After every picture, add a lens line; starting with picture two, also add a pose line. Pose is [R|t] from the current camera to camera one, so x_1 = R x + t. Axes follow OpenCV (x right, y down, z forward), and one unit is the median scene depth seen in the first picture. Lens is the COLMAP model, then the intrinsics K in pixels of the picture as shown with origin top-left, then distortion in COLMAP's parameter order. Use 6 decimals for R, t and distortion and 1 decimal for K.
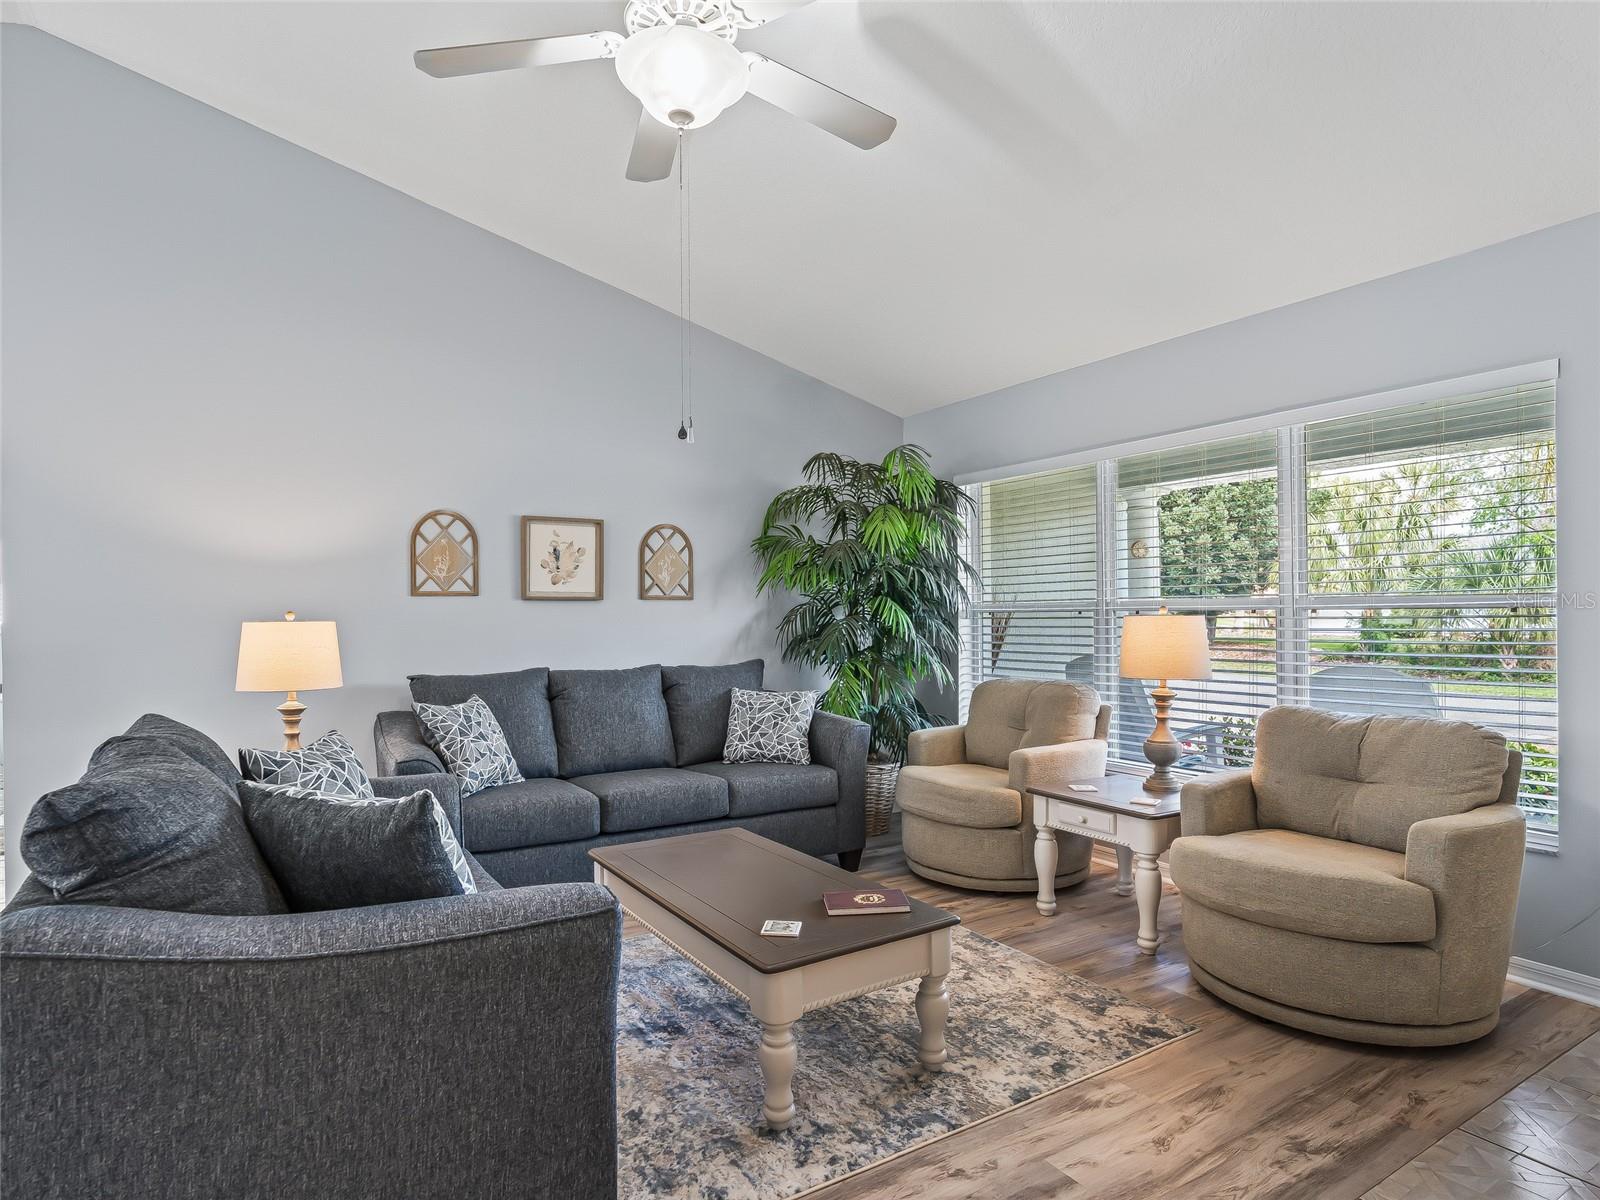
lens RADIAL K [[885.8, 0, 774.0], [0, 885.8, 608.0], [0, 0, 1]] dist [-0.022879, 0.005931]
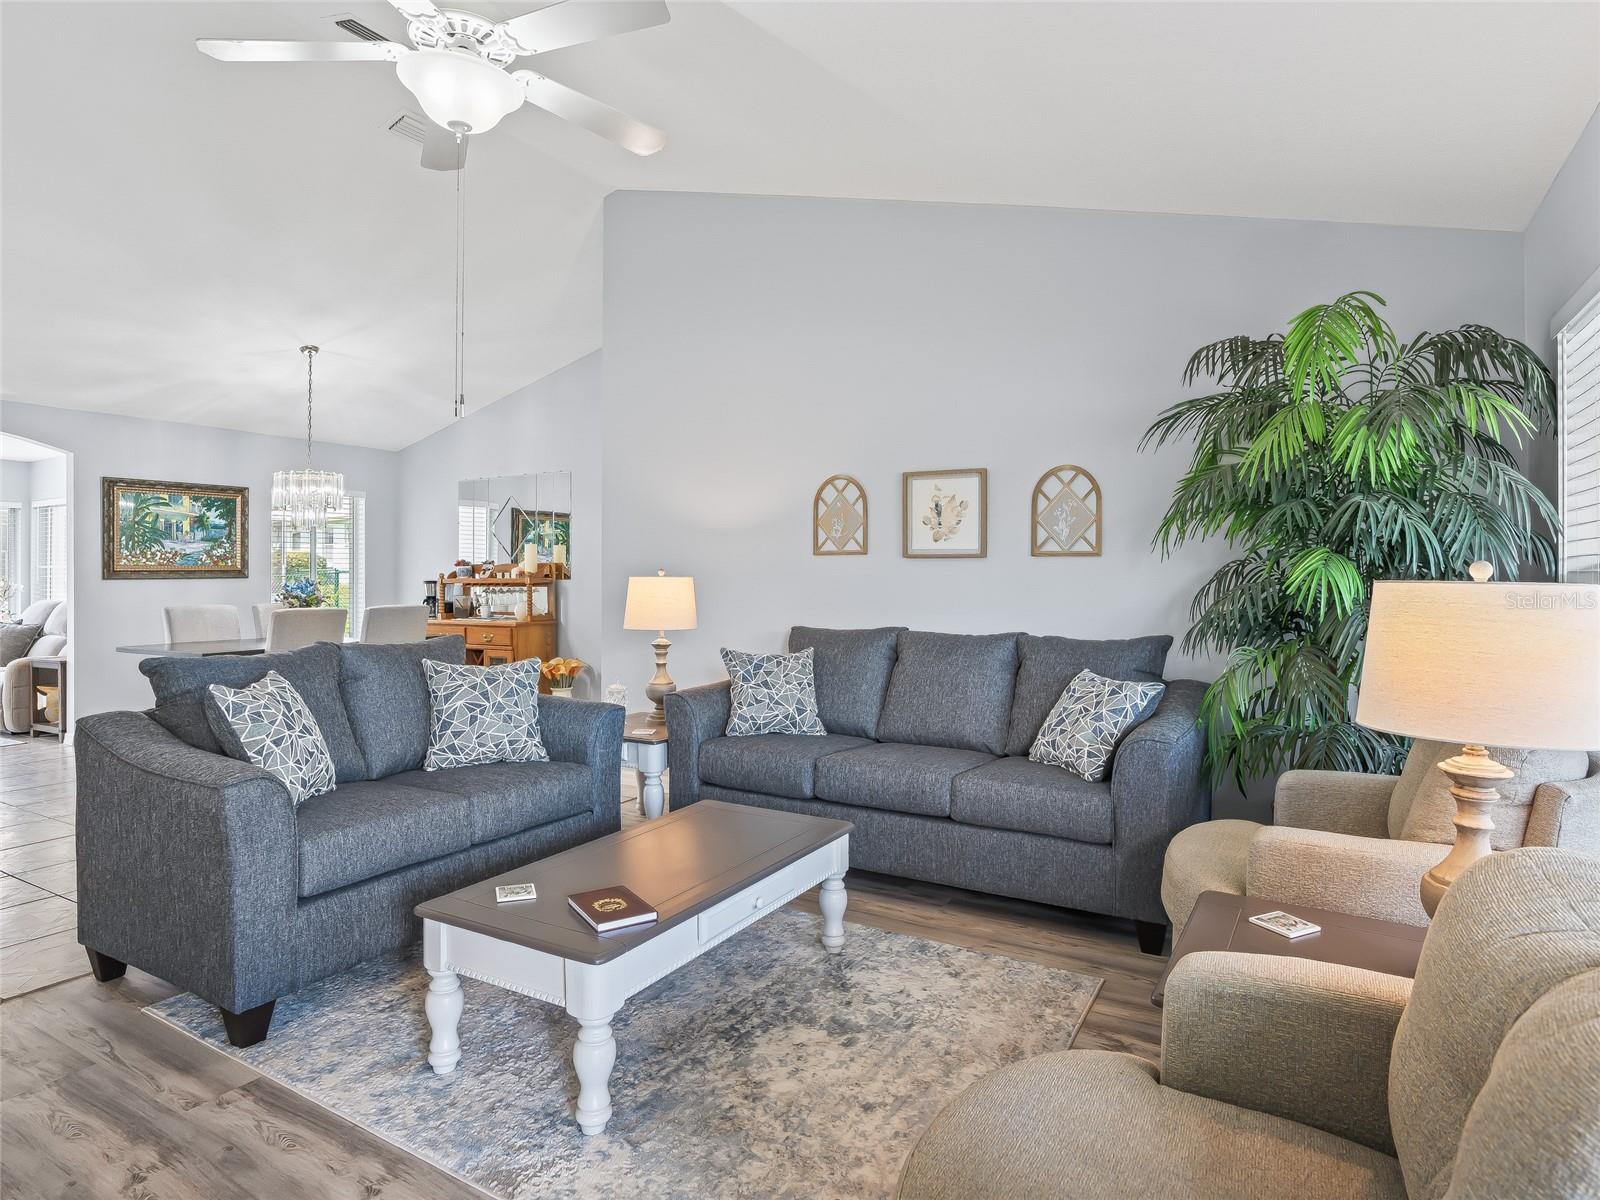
lens RADIAL K [[885.8, 0, 781.9], [0, 885.8, 566.4], [0, 0, 1]] dist [-0.022879, 0.005931]
pose [[0.481772, 0.001400, -0.876296, 0.530271], [-0.000655, 0.999999, 0.001238, -0.000918], [0.876297, -0.000023, 0.481772, 0.413123]]
